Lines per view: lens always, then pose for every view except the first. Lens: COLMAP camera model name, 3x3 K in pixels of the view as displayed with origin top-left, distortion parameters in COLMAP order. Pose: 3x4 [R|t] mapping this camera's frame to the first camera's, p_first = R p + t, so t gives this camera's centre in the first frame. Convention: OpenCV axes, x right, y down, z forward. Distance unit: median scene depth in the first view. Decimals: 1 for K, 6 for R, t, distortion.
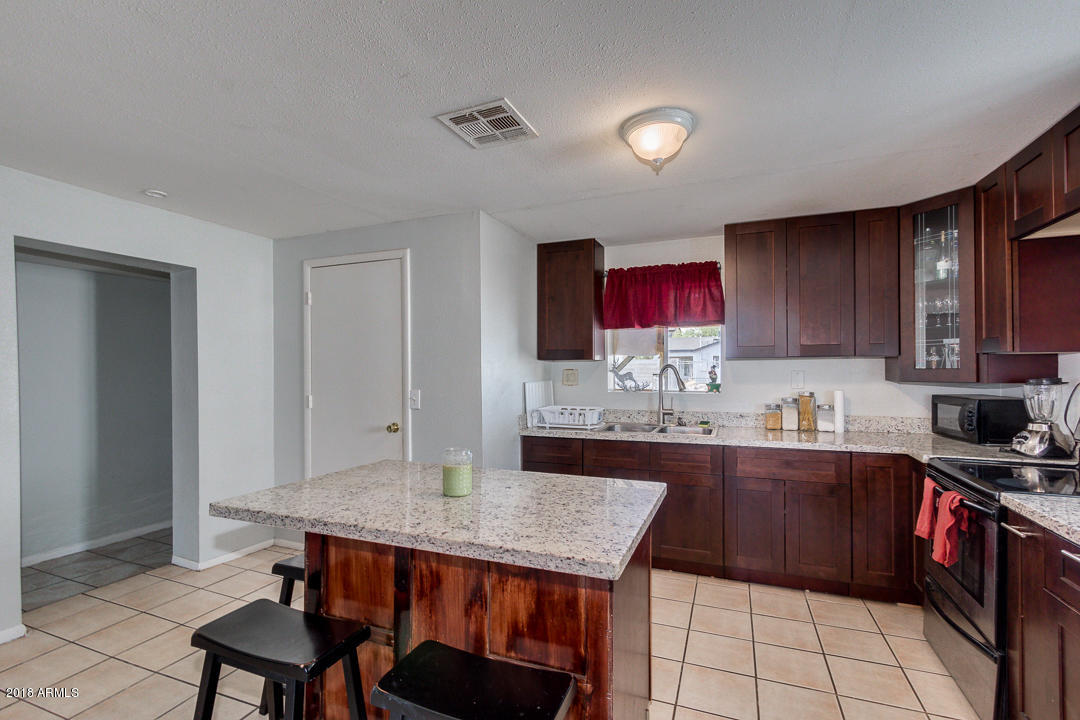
lens RADIAL K [[491.9, 0, 548.3], [0, 491.9, 365.9], [0, 0, 1]] dist [0.002975, 0.000527]
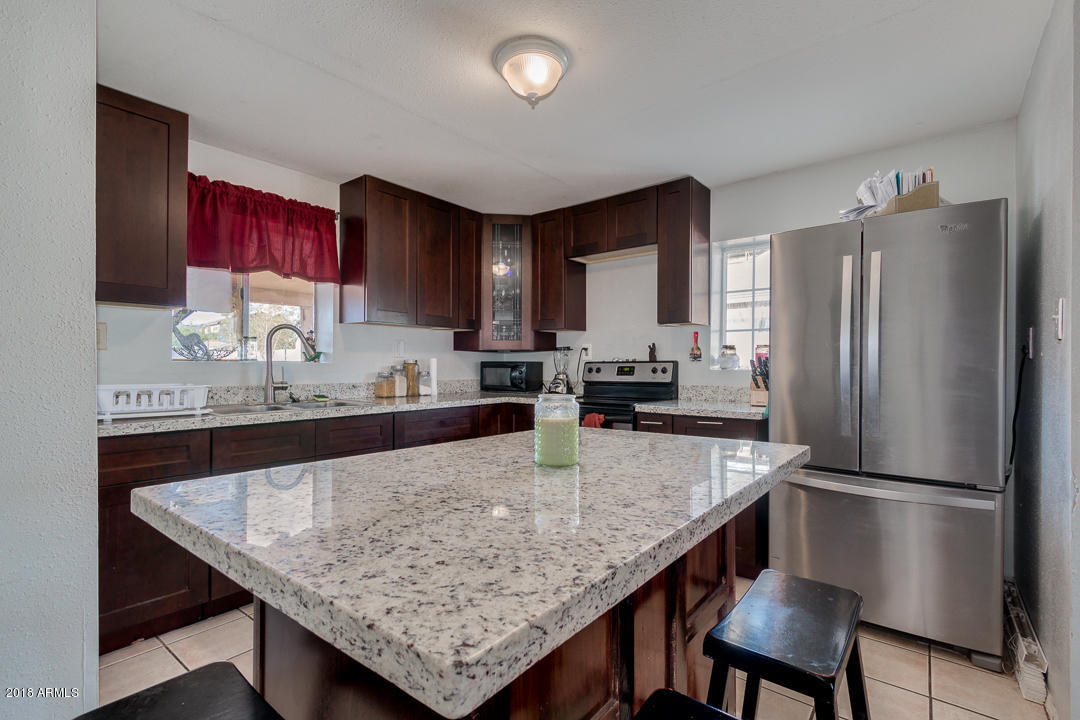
lens RADIAL K [[491.9, 0, 542.7], [0, 491.9, 366.9], [0, 0, 1]] dist [0.002975, 0.000527]
pose [[0.301004, 0.001988, 0.953621, -0.414435], [-0.009159, 0.999958, 0.000807, 0.066537], [-0.953579, -0.008977, 0.301010, 0.417835]]
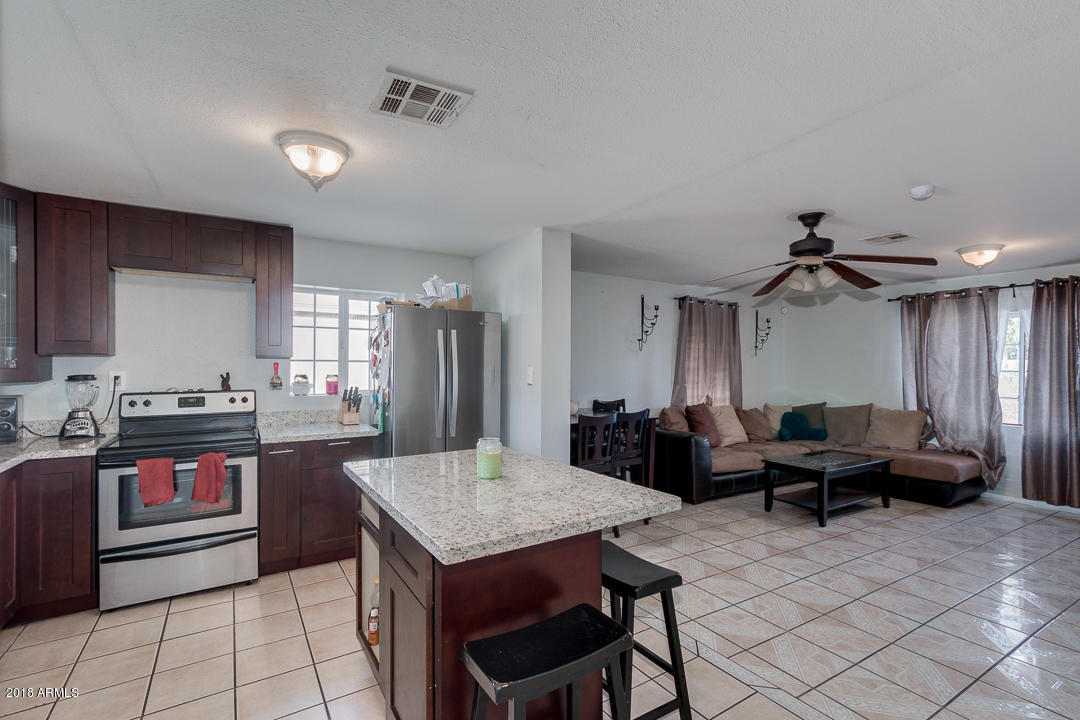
lens RADIAL K [[491.9, 0, 554.3], [0, 491.9, 366.8], [0, 0, 1]] dist [0.002975, 0.000527]
pose [[-0.804643, -0.004940, 0.593739, -0.513584], [-0.005537, 0.999984, 0.000816, -0.002886], [-0.593734, -0.002631, -0.804657, 0.944581]]
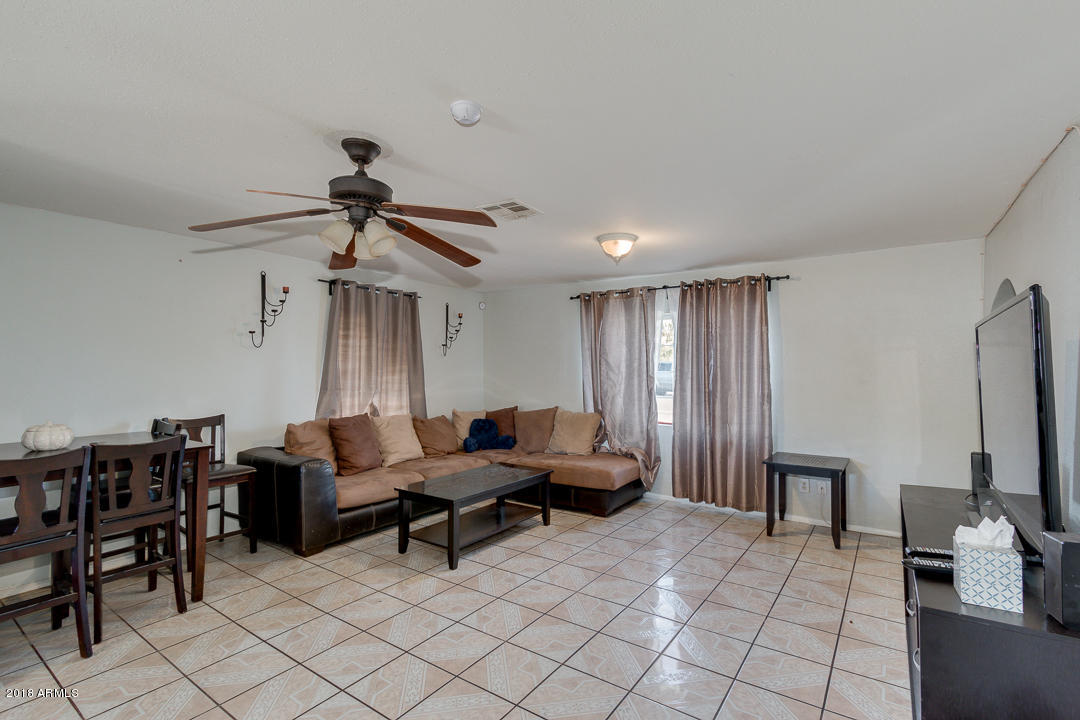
lens RADIAL K [[491.9, 0, 538.3], [0, 491.9, 372.4], [0, 0, 1]] dist [0.002975, 0.000527]
pose [[-0.972863, -0.004364, 0.231339, -0.719794], [-0.002111, 0.999948, 0.009985, -0.009138], [-0.231371, 0.009226, -0.972822, 0.457389]]
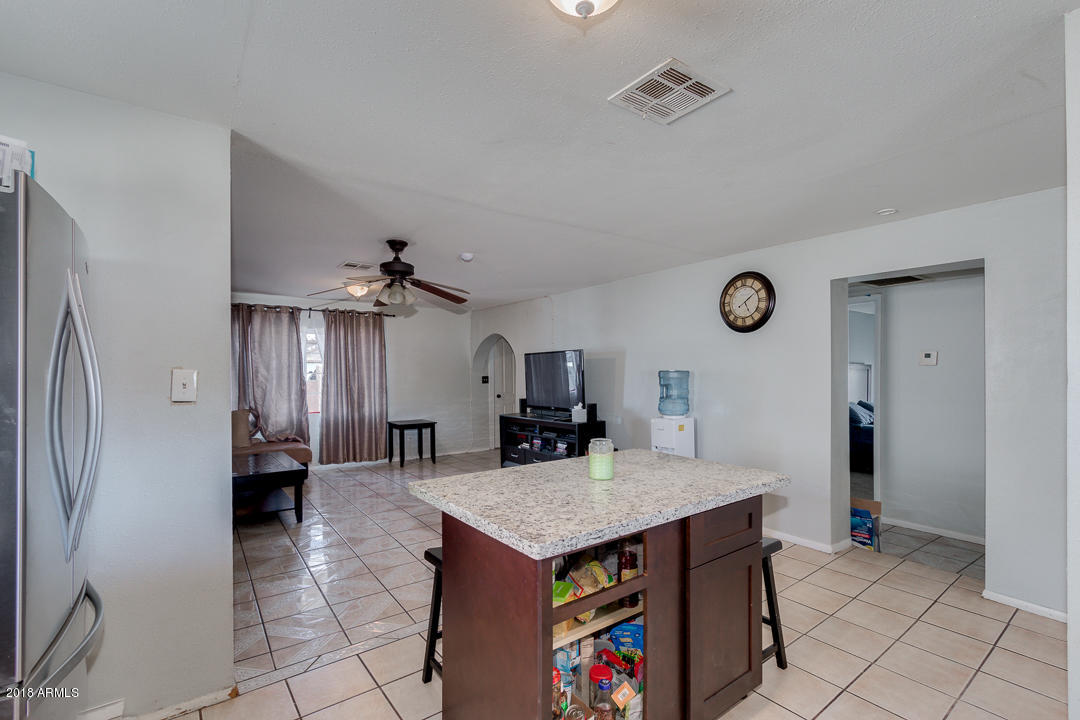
lens RADIAL K [[491.9, 0, 535.3], [0, 491.9, 375.2], [0, 0, 1]] dist [0.002975, 0.000527]
pose [[-0.552511, 0.007956, -0.833468, 0.446383], [0.004430, 0.999968, 0.006609, 0.003281], [0.833494, -0.000041, -0.552529, 0.772634]]
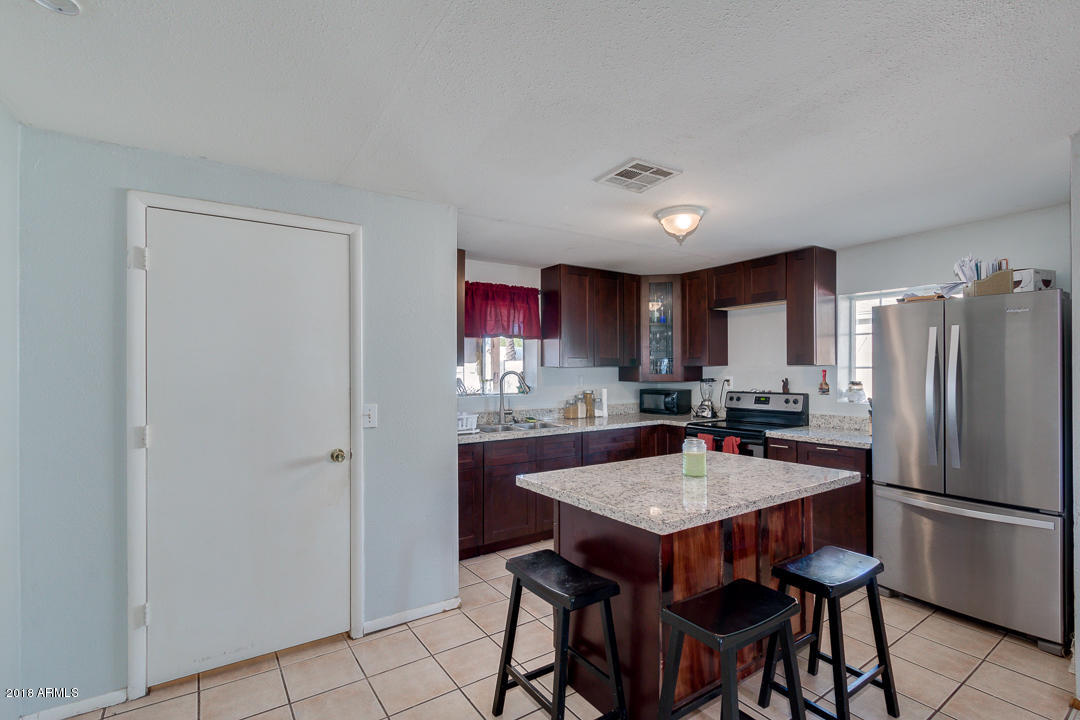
lens RADIAL K [[491.9, 0, 544.4], [0, 491.9, 365.9], [0, 0, 1]] dist [0.002975, 0.000527]
pose [[0.566173, 0.007921, 0.824248, -0.746771], [-0.002948, 0.999967, -0.007585, -0.007241], [-0.824281, 0.001864, 0.566178, 0.302798]]
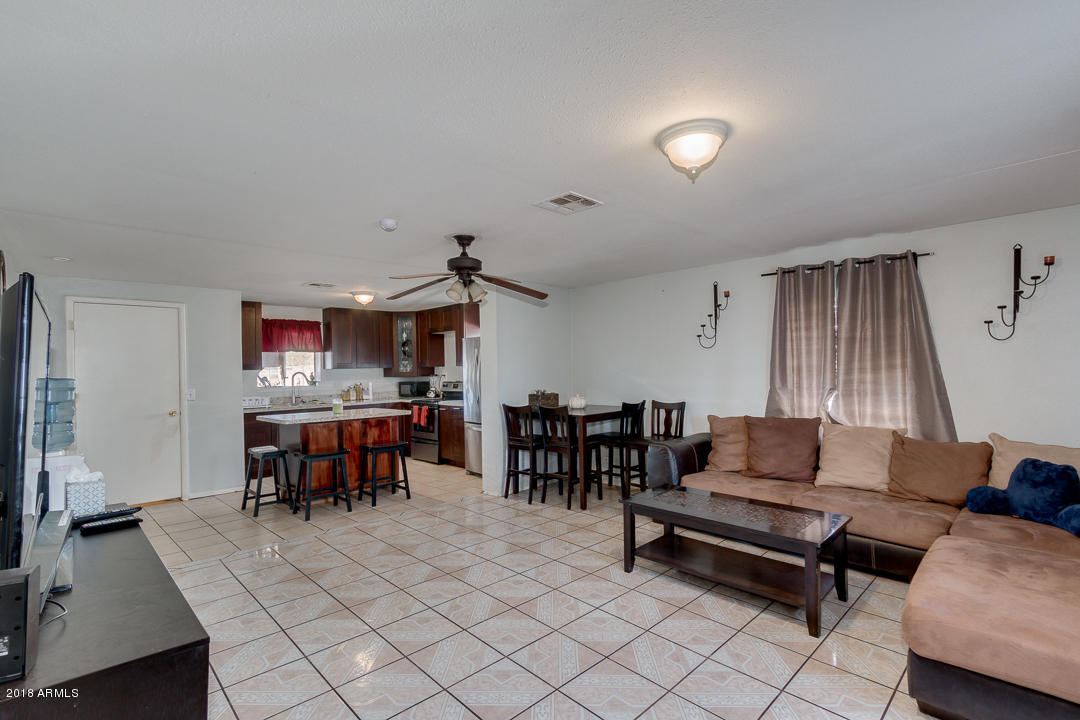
lens RADIAL K [[491.9, 0, 544.6], [0, 491.9, 363.6], [0, 0, 1]] dist [0.002975, 0.000527]
pose [[0.392647, 0.004167, 0.919680, -1.293078], [0.014575, 0.999836, -0.010752, -0.001332], [-0.919574, 0.017626, 0.392521, -0.734287]]
